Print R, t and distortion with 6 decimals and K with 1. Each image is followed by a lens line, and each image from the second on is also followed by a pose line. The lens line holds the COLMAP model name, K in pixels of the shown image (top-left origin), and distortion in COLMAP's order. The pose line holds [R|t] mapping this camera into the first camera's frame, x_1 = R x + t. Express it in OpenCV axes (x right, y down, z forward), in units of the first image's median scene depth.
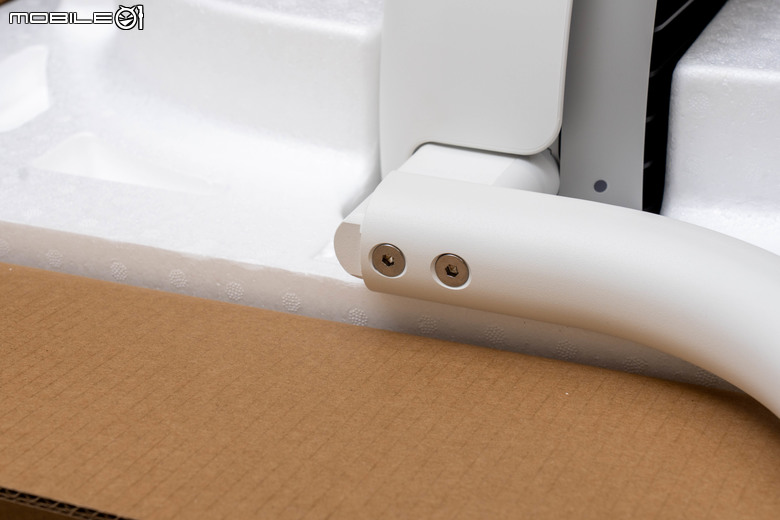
lens RADIAL K [[1855.0, 0, 388.6], [0, 1855.0, 261.4], [0, 0, 1]] dist [-0.001325, 0.000000]
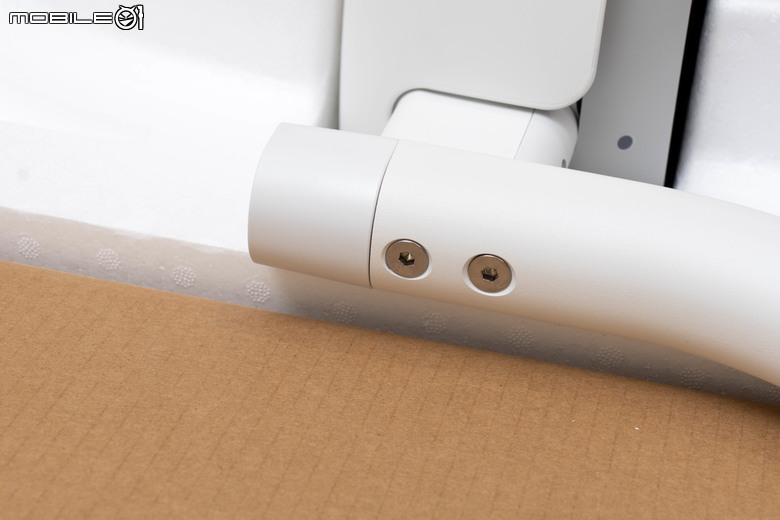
lens RADIAL K [[1855.0, 0, 391.6], [0, 1855.0, 258.3], [0, 0, 1]] dist [-0.001325, 0.000000]
pose [[0.985346, -0.015151, 0.169891, -0.144211], [-0.005645, 0.992605, 0.121257, -0.099020], [-0.170471, -0.120439, 0.977974, 0.223084]]
